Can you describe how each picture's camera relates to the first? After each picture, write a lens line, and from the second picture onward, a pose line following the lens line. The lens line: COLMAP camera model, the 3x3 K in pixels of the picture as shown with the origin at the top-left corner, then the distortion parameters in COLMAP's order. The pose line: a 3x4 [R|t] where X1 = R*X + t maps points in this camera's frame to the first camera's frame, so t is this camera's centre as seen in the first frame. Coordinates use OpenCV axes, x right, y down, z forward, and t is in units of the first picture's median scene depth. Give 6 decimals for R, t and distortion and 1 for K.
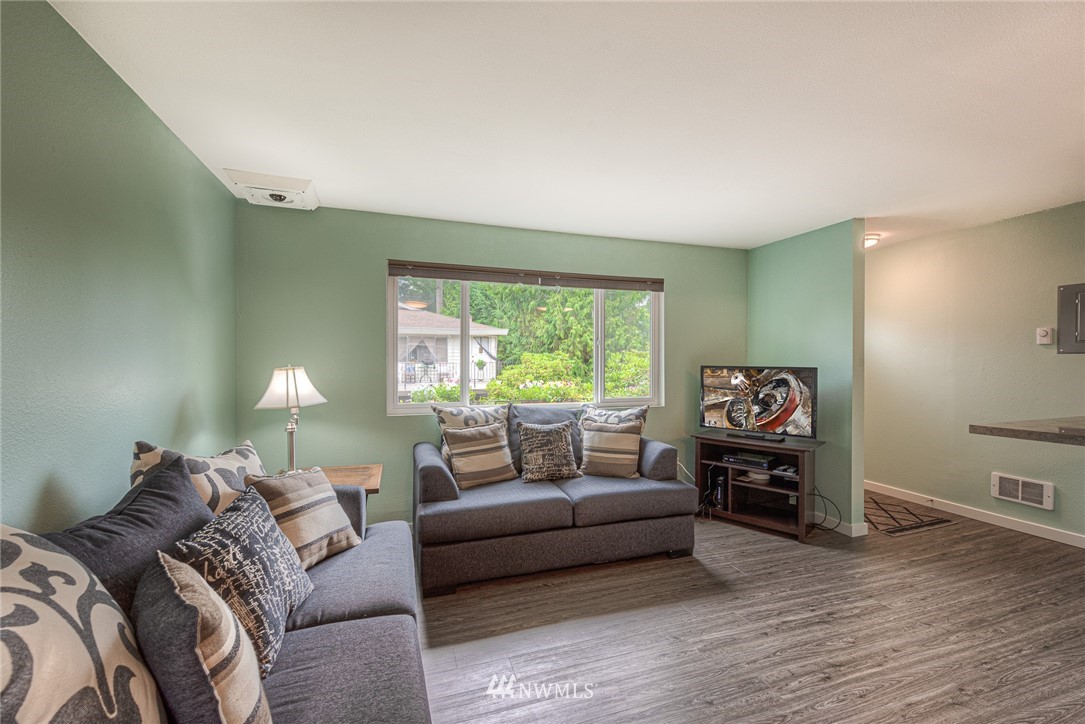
lens RADIAL K [[455.1, 0, 542.5], [0, 455.1, 362.0], [0, 0, 1]] dist [-0.001331, -0.000227]
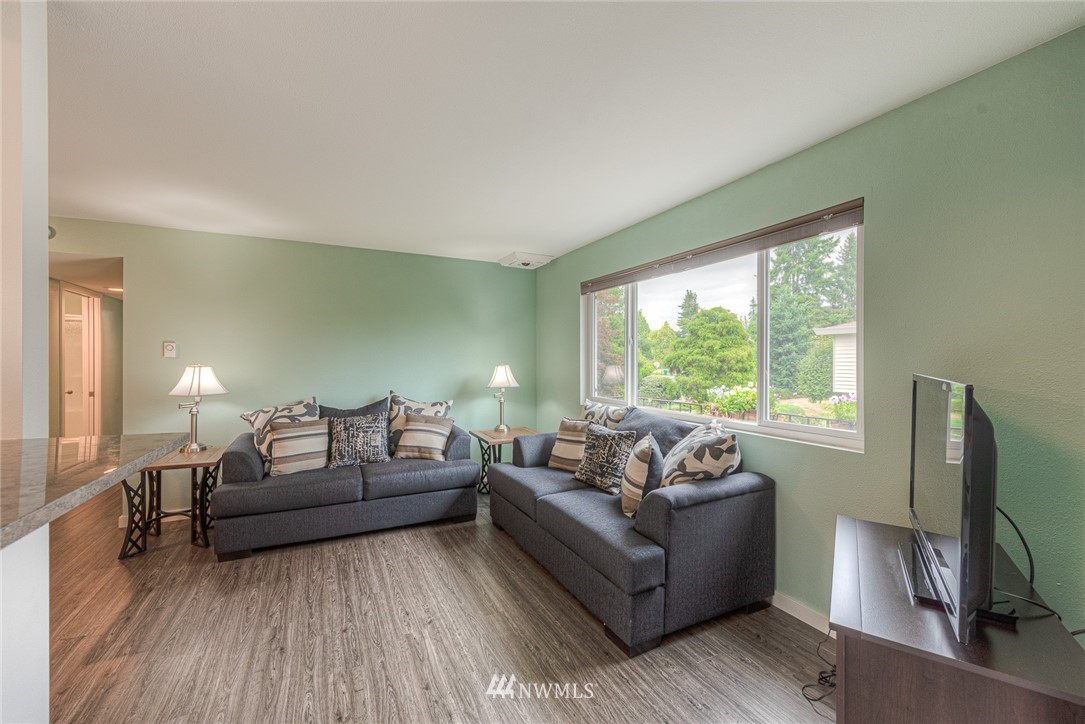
lens RADIAL K [[433.5, 0, 534.6], [0, 433.5, 364.7], [0, 0, 1]] dist [0.000704, -0.000081]
pose [[0.126354, 0.004134, -0.991977, 0.915004], [-0.003307, 0.999988, 0.003746, 0.000543], [0.991980, 0.002807, 0.126366, 0.768063]]
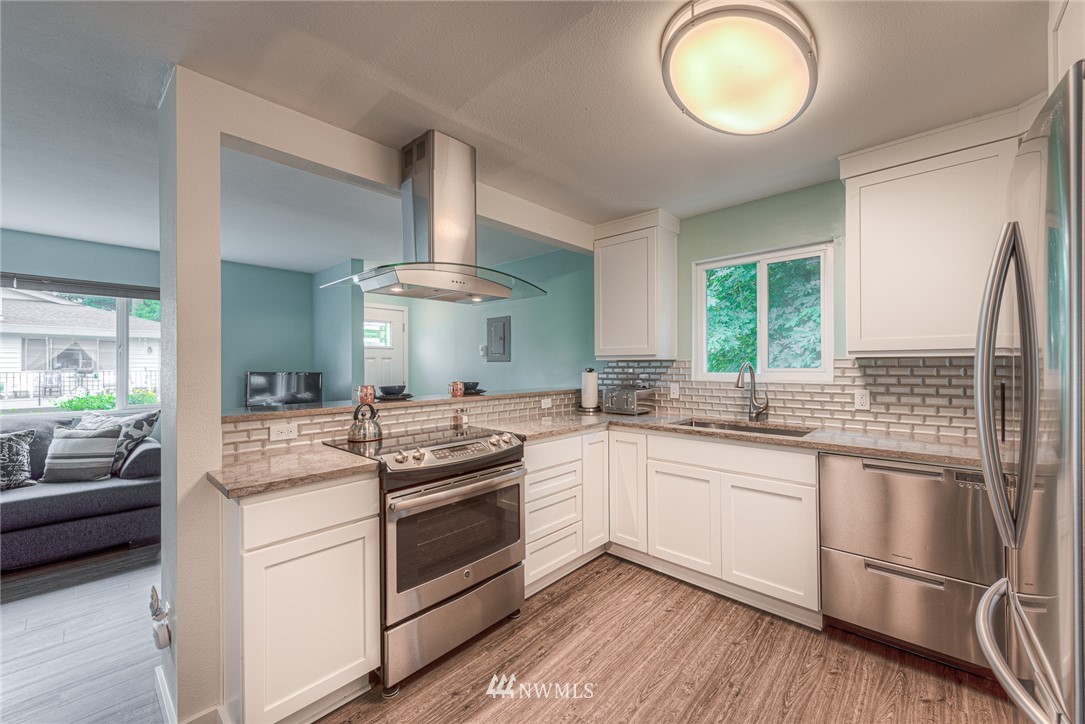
lens RADIAL K [[424.0, 0, 551.7], [0, 424.0, 364.3], [0, 0, 1]] dist [0.001504, -0.000010]
pose [[0.869712, -0.000728, 0.493558, 0.626797], [0.005399, 0.999953, -0.008039, 0.002597], [-0.493529, 0.009656, 0.869676, -0.370356]]
